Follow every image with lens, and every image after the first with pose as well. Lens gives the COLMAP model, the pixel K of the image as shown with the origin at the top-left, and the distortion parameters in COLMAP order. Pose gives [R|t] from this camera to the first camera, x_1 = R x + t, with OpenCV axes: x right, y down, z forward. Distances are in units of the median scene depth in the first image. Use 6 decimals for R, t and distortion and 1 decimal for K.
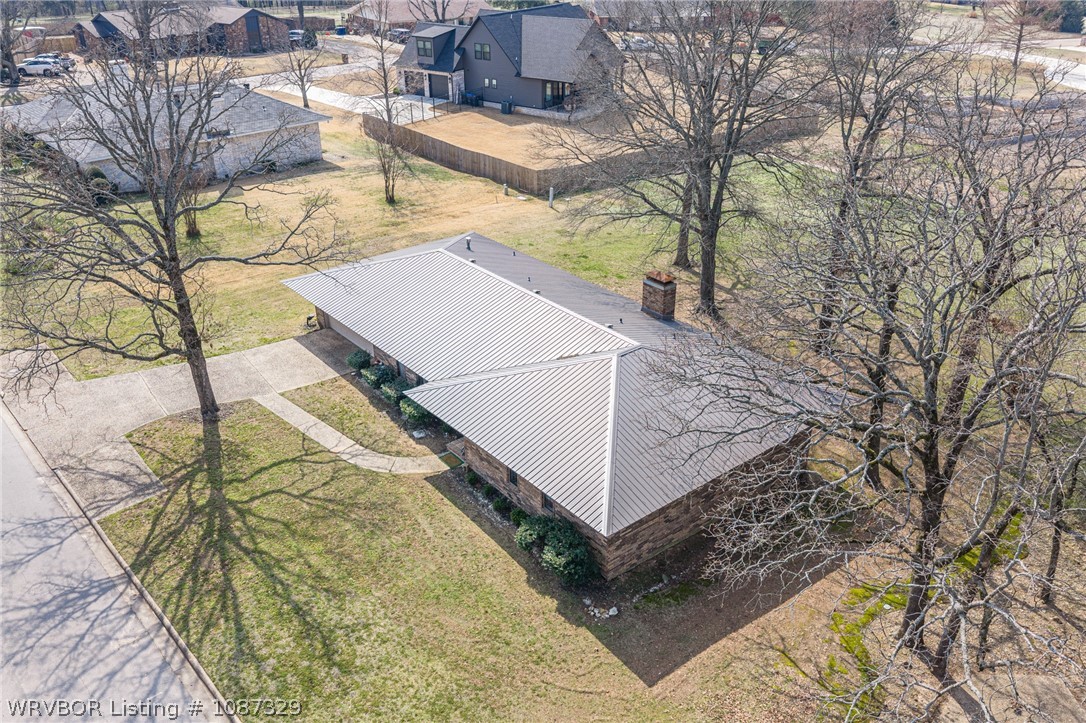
lens RADIAL K [[902.4, 0, 544.7], [0, 902.4, 359.6], [0, 0, 1]] dist [0.020685, -0.024286]
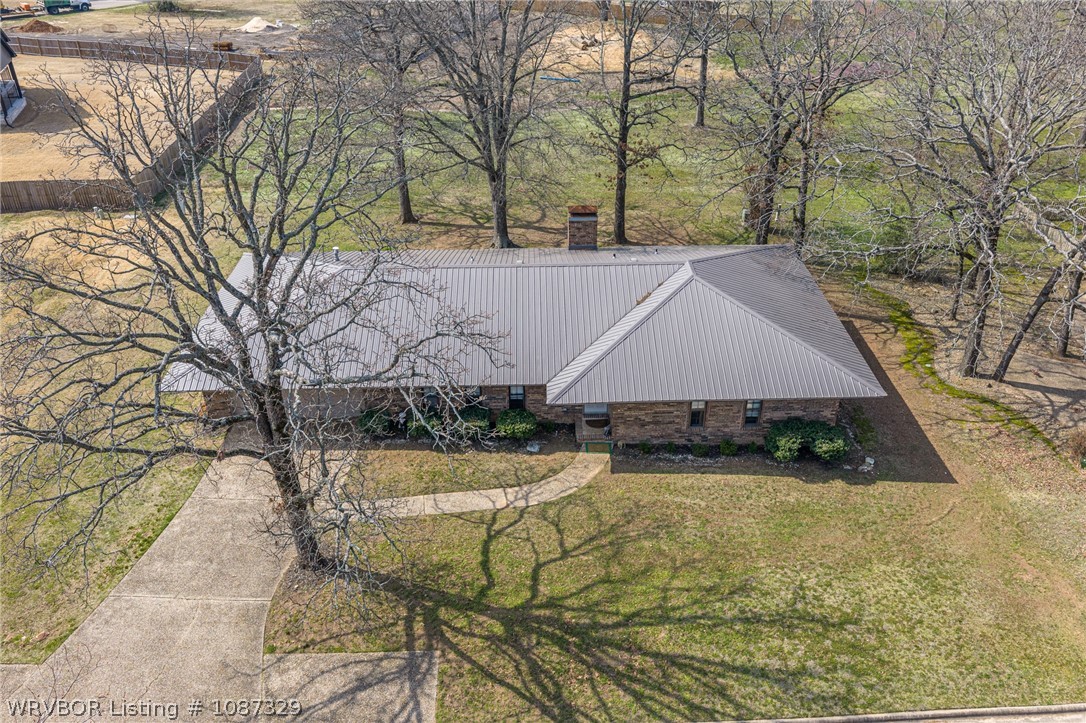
lens RADIAL K [[902.4, 0, 546.5], [0, 902.4, 363.4], [0, 0, 1]] dist [0.020685, -0.024286]
pose [[0.617609, -0.410720, 0.670722, -0.809623], [0.365131, 0.905070, 0.218007, -0.212889], [-0.696591, 0.110258, 0.708946, 0.404005]]
